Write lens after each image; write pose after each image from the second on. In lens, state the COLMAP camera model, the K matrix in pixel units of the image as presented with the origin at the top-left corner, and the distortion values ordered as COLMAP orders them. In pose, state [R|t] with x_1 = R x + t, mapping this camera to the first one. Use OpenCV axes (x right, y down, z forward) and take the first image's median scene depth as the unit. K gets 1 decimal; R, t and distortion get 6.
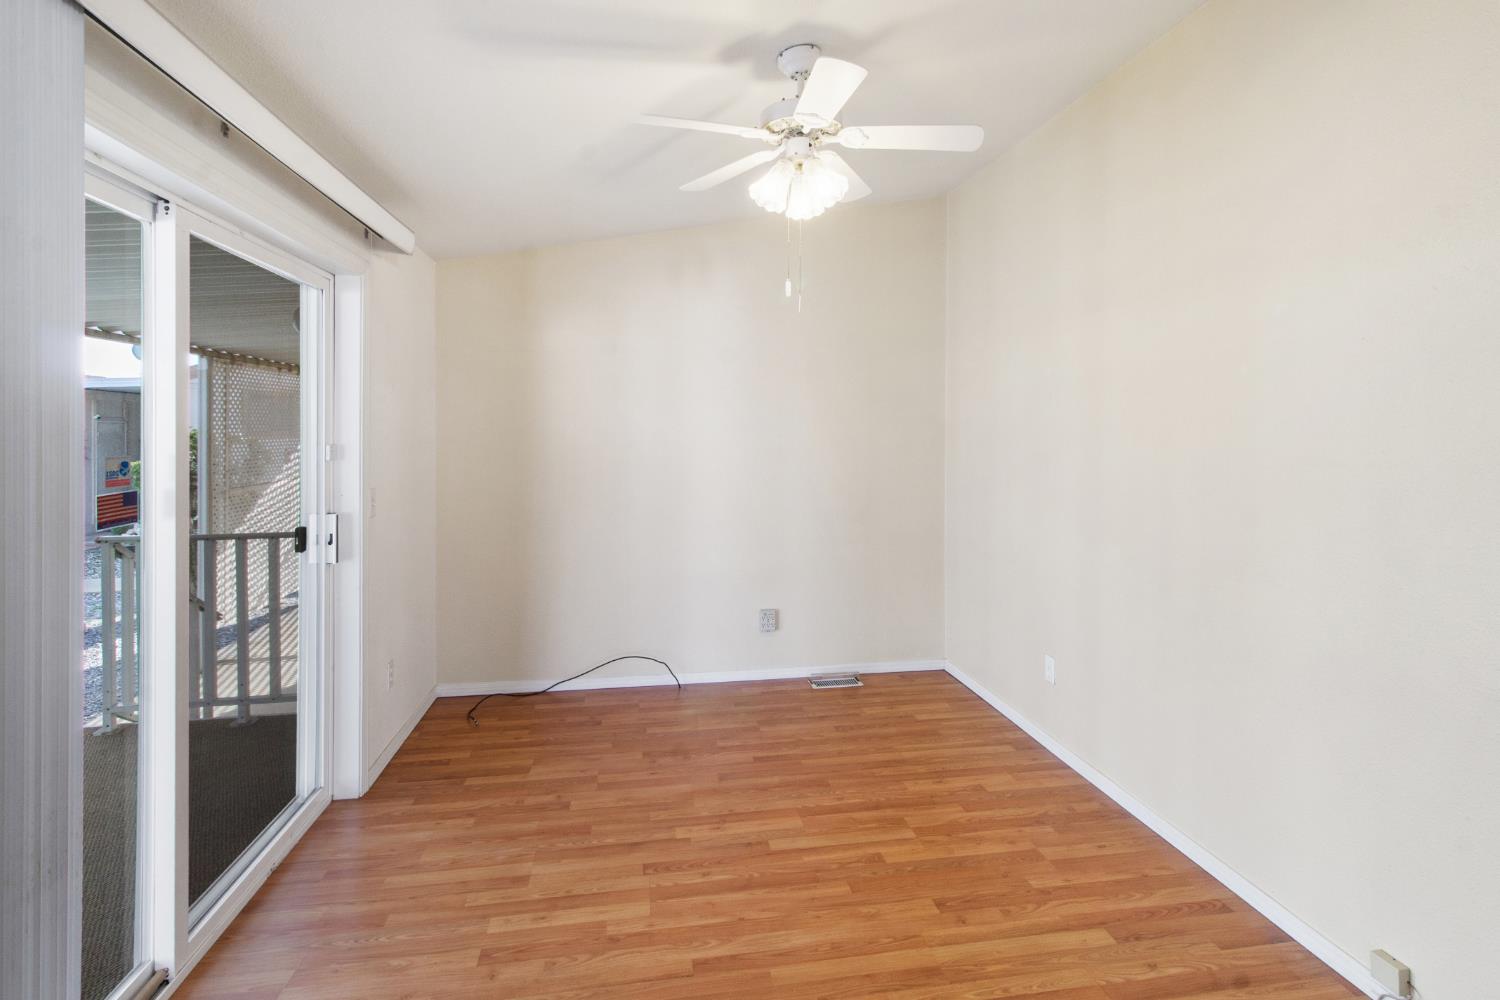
lens RADIAL K [[728.5, 0, 749.8], [0, 728.5, 442.1], [0, 0, 1]] dist [-0.000176, 0.000681]
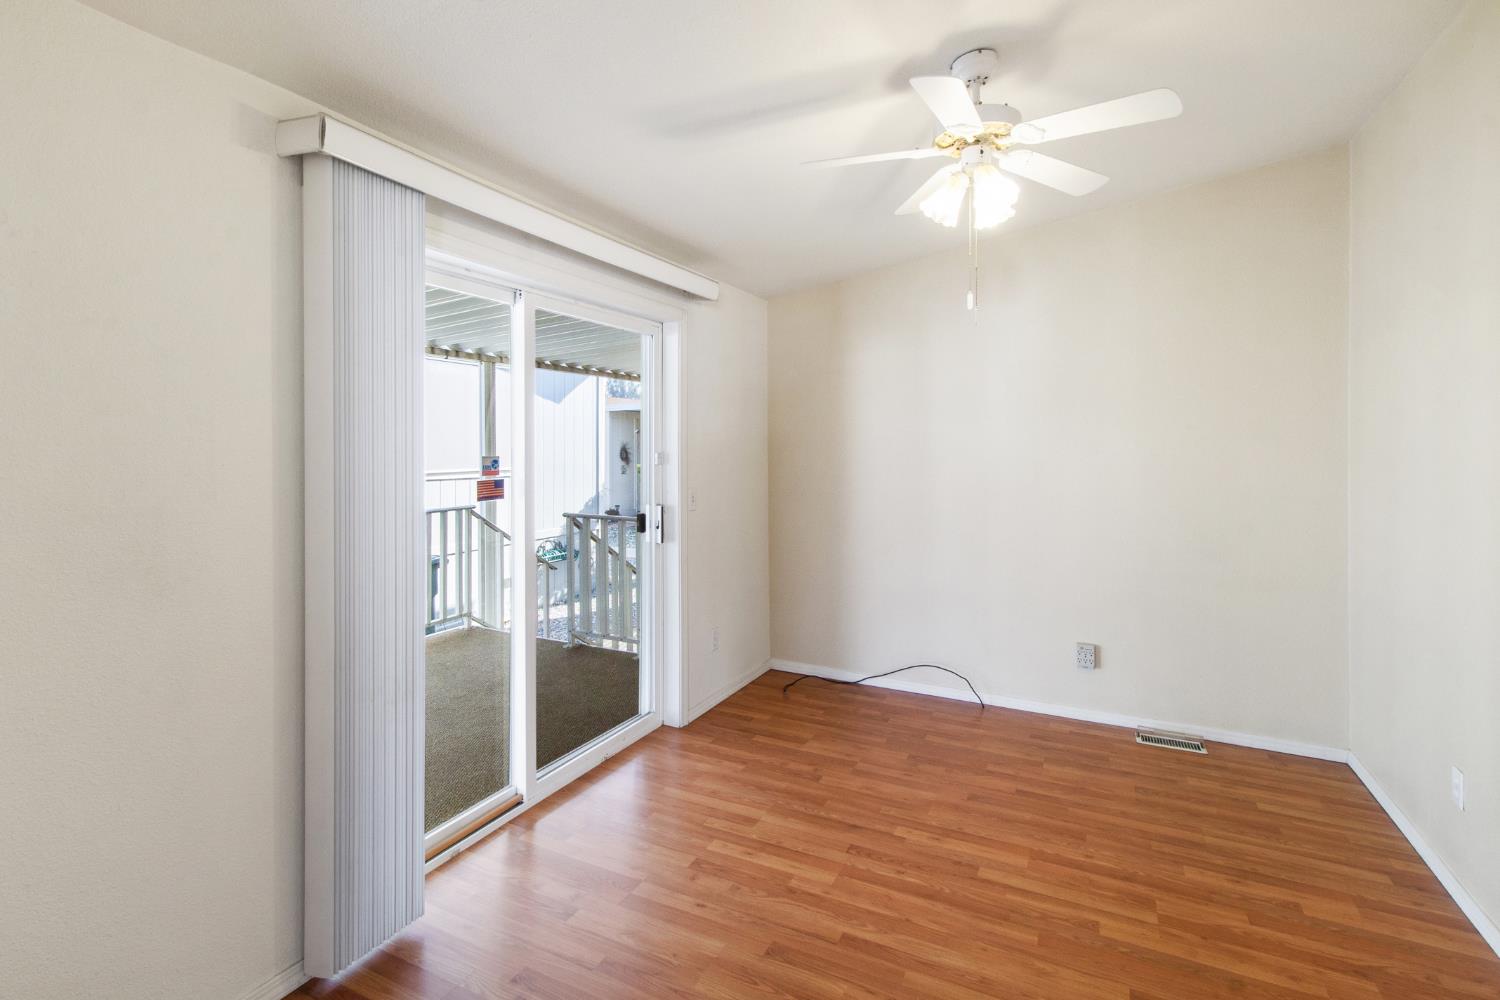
lens RADIAL K [[724.8, 0, 747.8], [0, 724.8, 460.4], [0, 0, 1]] dist [-0.000893, 0.001356]
pose [[0.816241, 0.024903, -0.577174, 0.298192], [-0.021678, 0.999687, 0.012476, -0.001894], [0.577304, 0.002329, 0.816526, 0.025300]]
